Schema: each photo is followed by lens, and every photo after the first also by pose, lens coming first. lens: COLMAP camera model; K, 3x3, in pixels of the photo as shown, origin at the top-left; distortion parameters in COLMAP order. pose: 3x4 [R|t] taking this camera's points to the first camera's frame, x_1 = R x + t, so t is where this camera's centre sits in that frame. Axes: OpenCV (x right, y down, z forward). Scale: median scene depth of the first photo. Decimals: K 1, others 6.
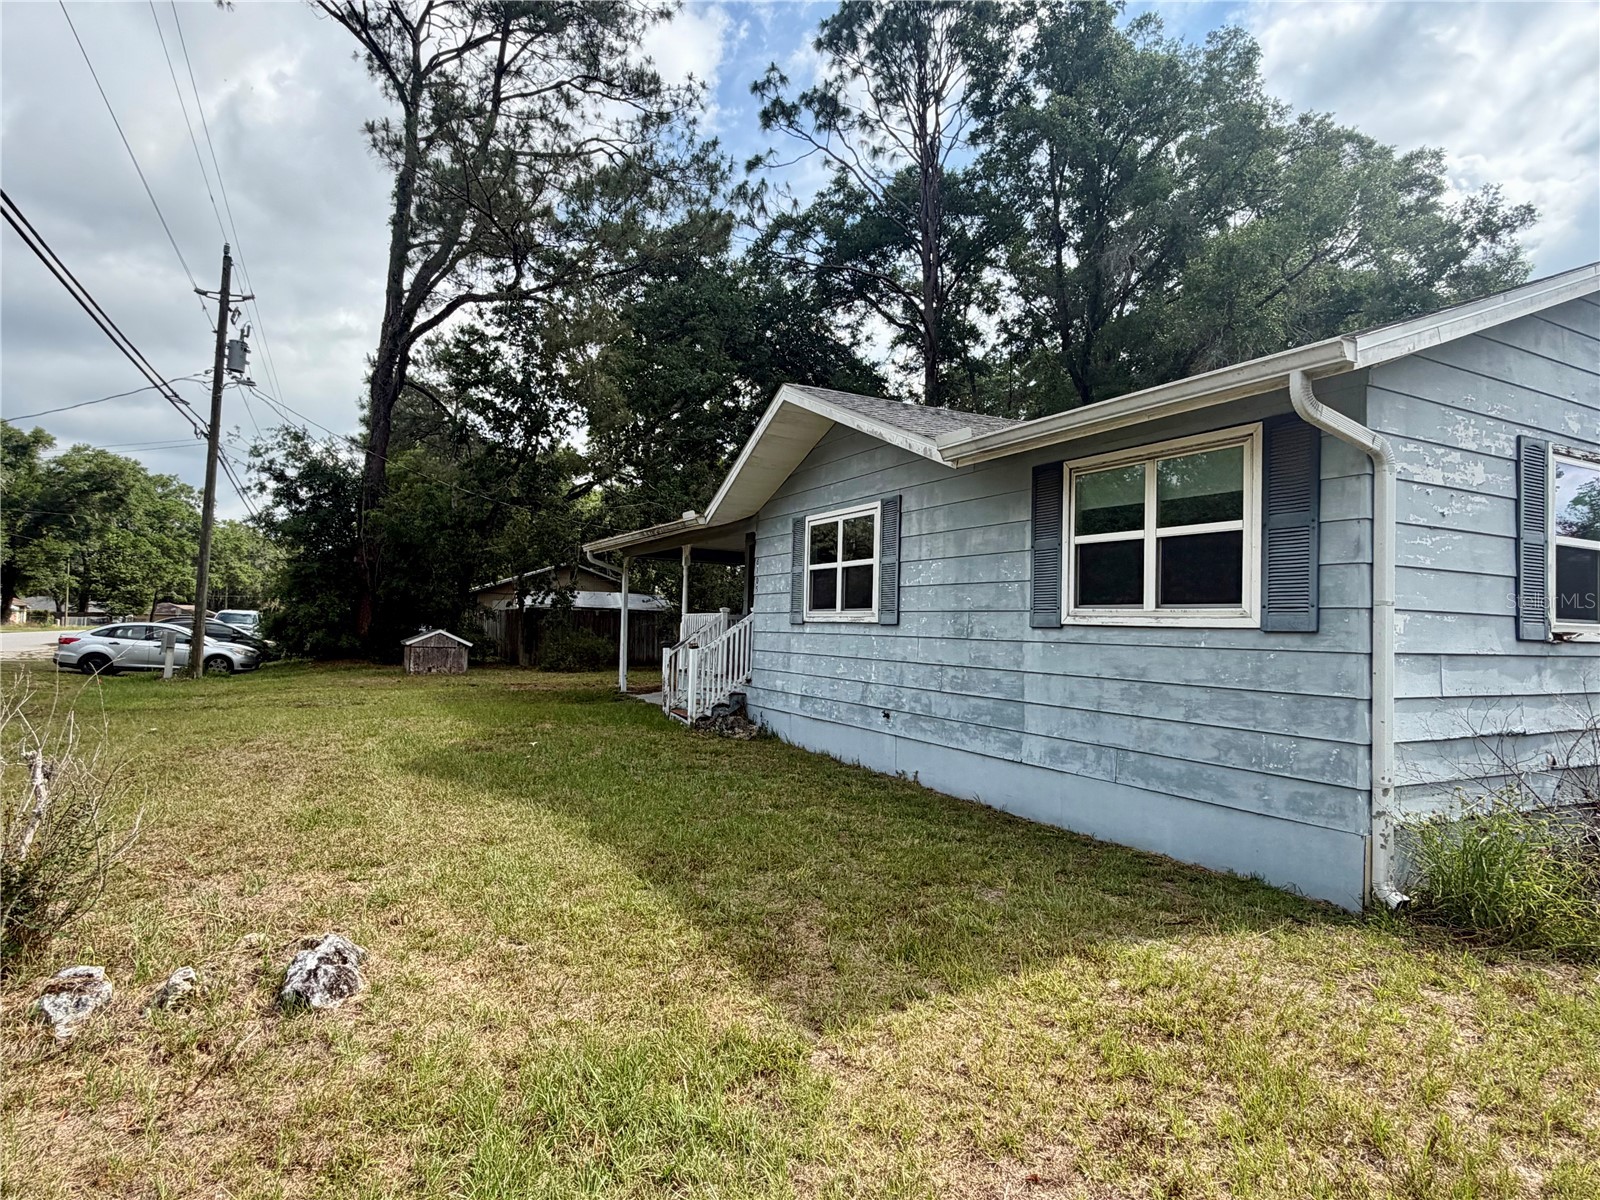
lens RADIAL K [[873.7, 0, 794.9], [0, 873.7, 602.3], [0, 0, 1]] dist [0.003718, -0.000487]
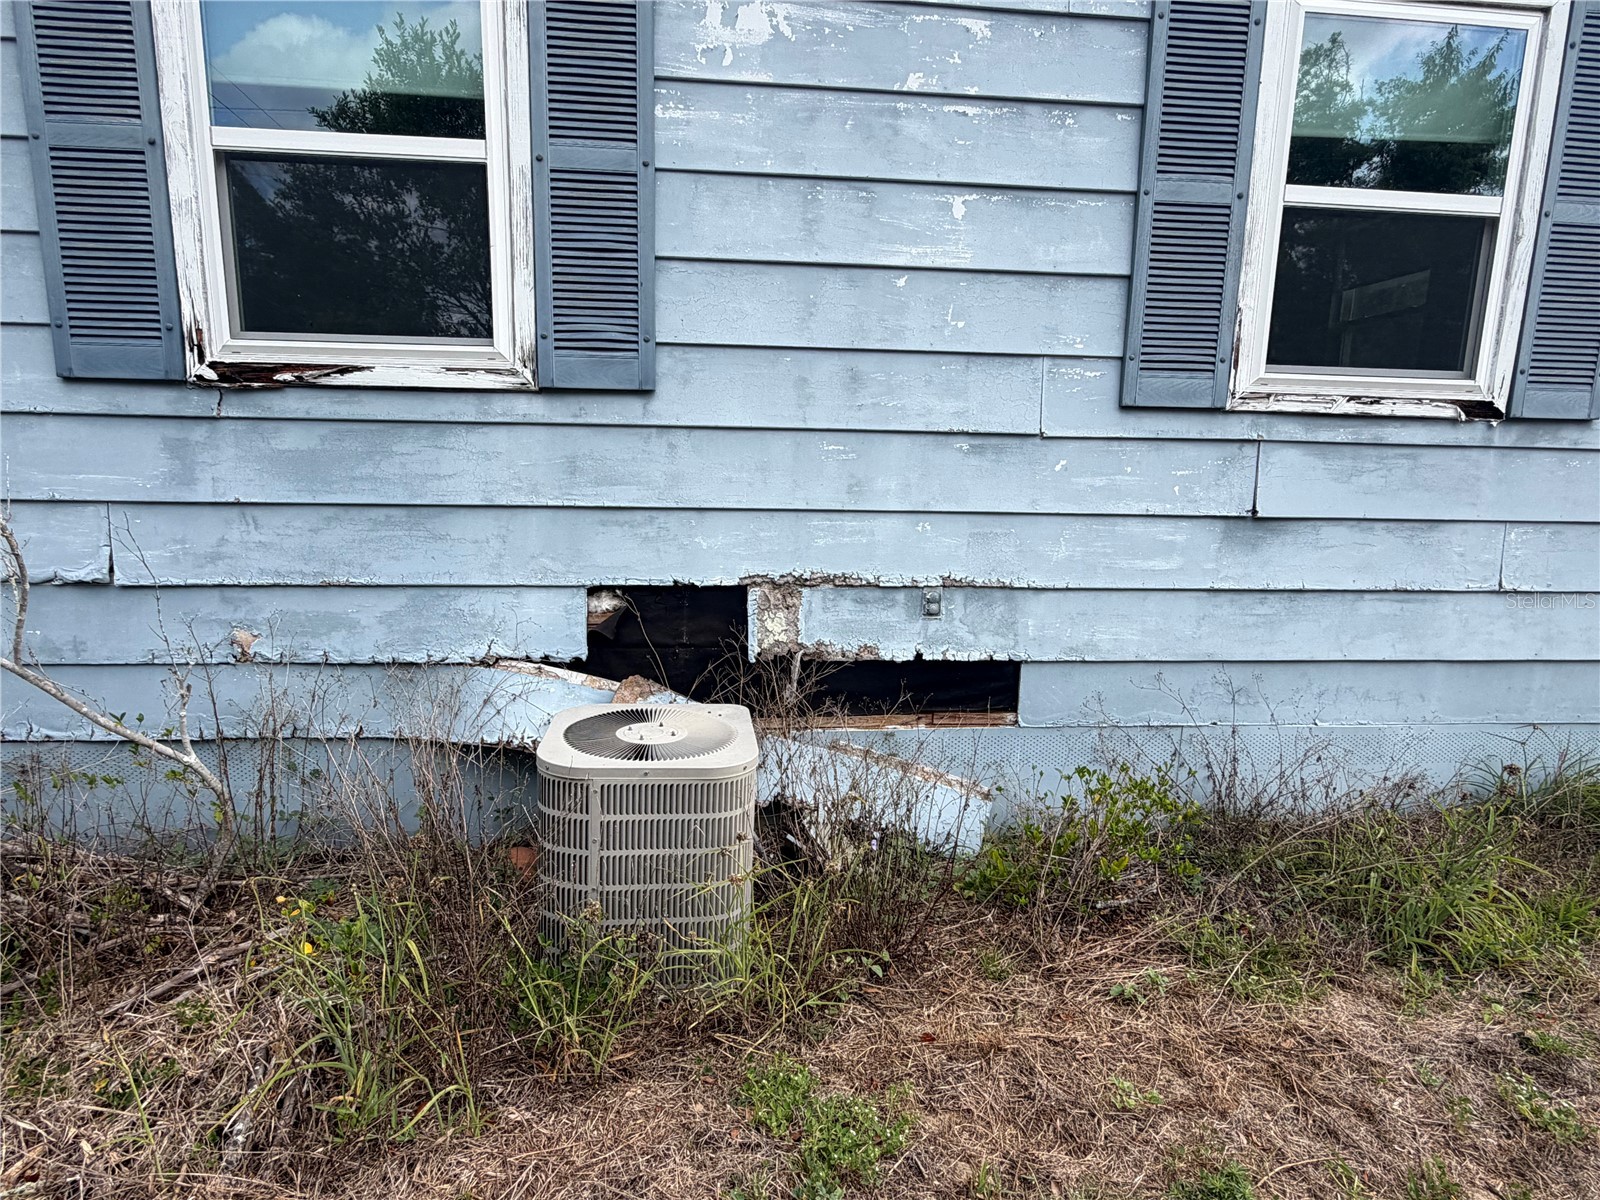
lens RADIAL K [[935.5, 0, 800.0], [0, 935.5, 600.0], [0, 0, 1]] dist [0.000948, -0.000042]
pose [[0.928499, 0.065011, -0.365601, 0.540124], [0.012321, 0.978620, 0.205307, 0.023884], [0.371132, -0.195132, 0.907846, 0.268931]]
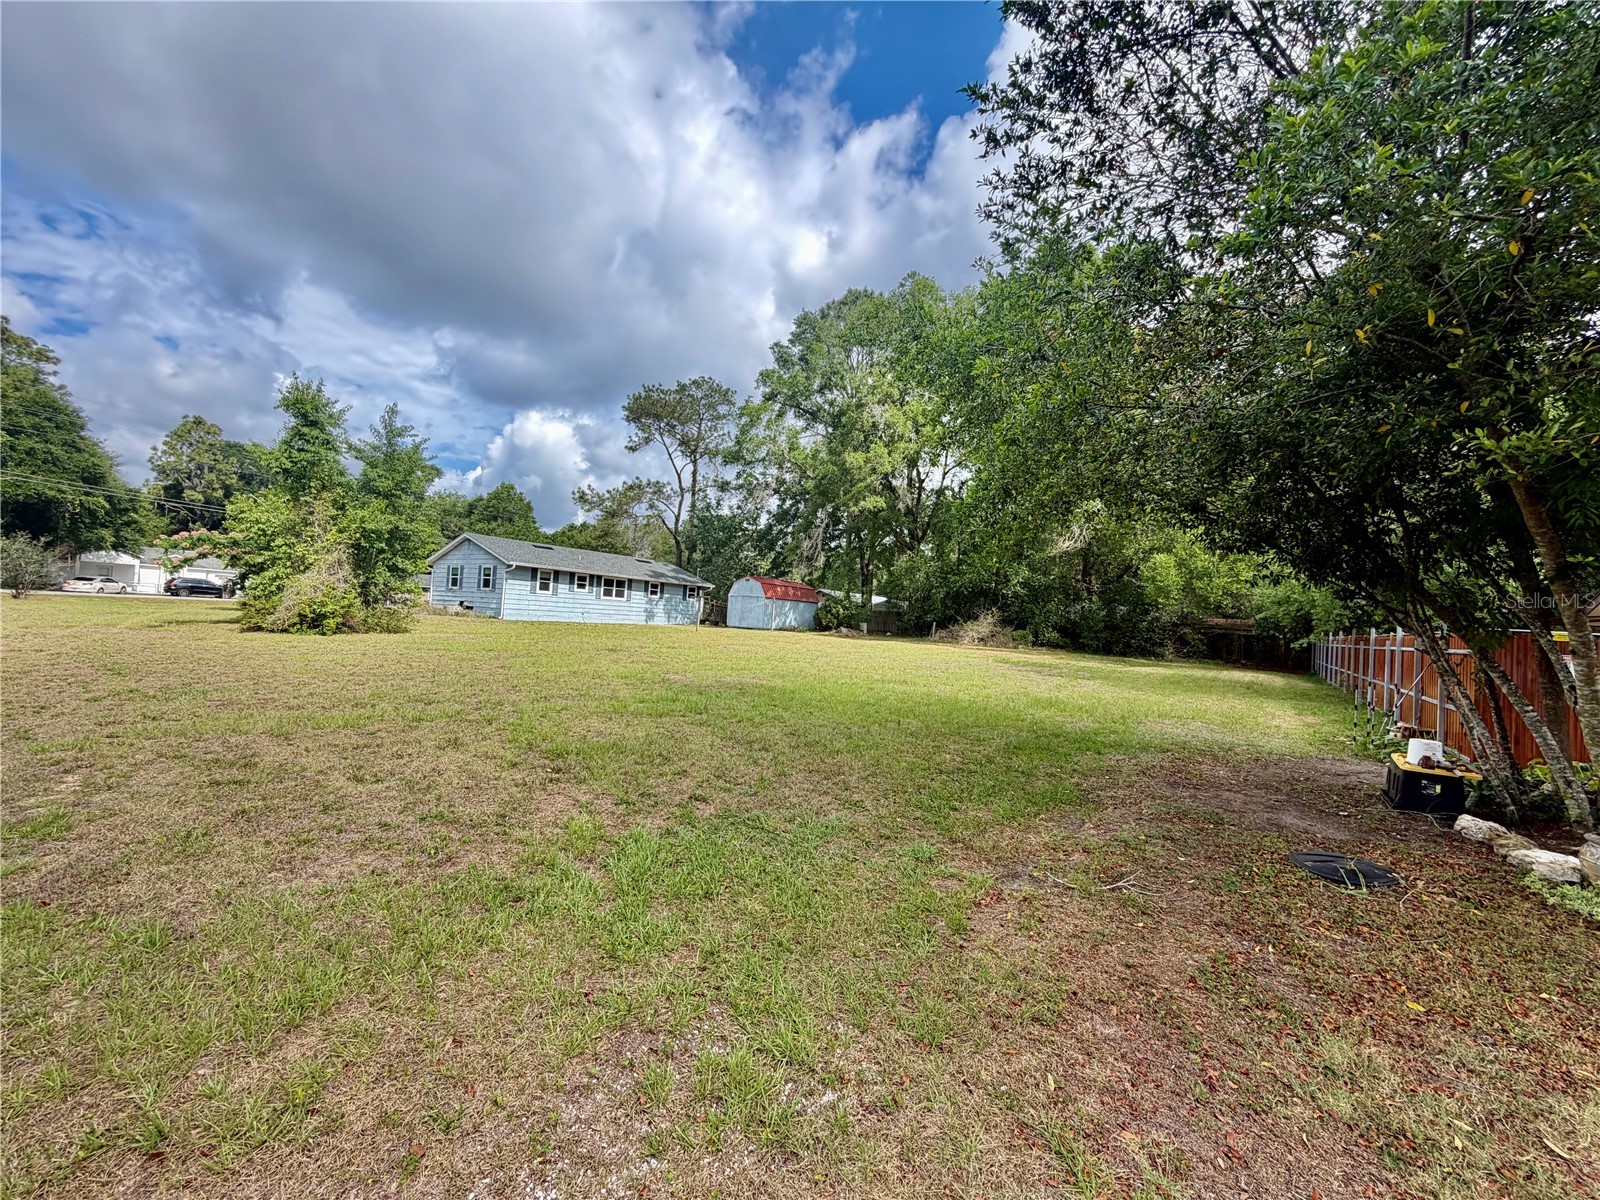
lens RADIAL K [[637.6, 0, 793.4], [0, 637.6, 600.9], [0, 0, 1]] dist [0.000903, -0.000118]
pose [[0.477189, -0.028759, -0.878330, 3.189180], [-0.027817, 0.998469, -0.047806, 0.147496], [0.878360, 0.047245, 0.475659, 0.405563]]
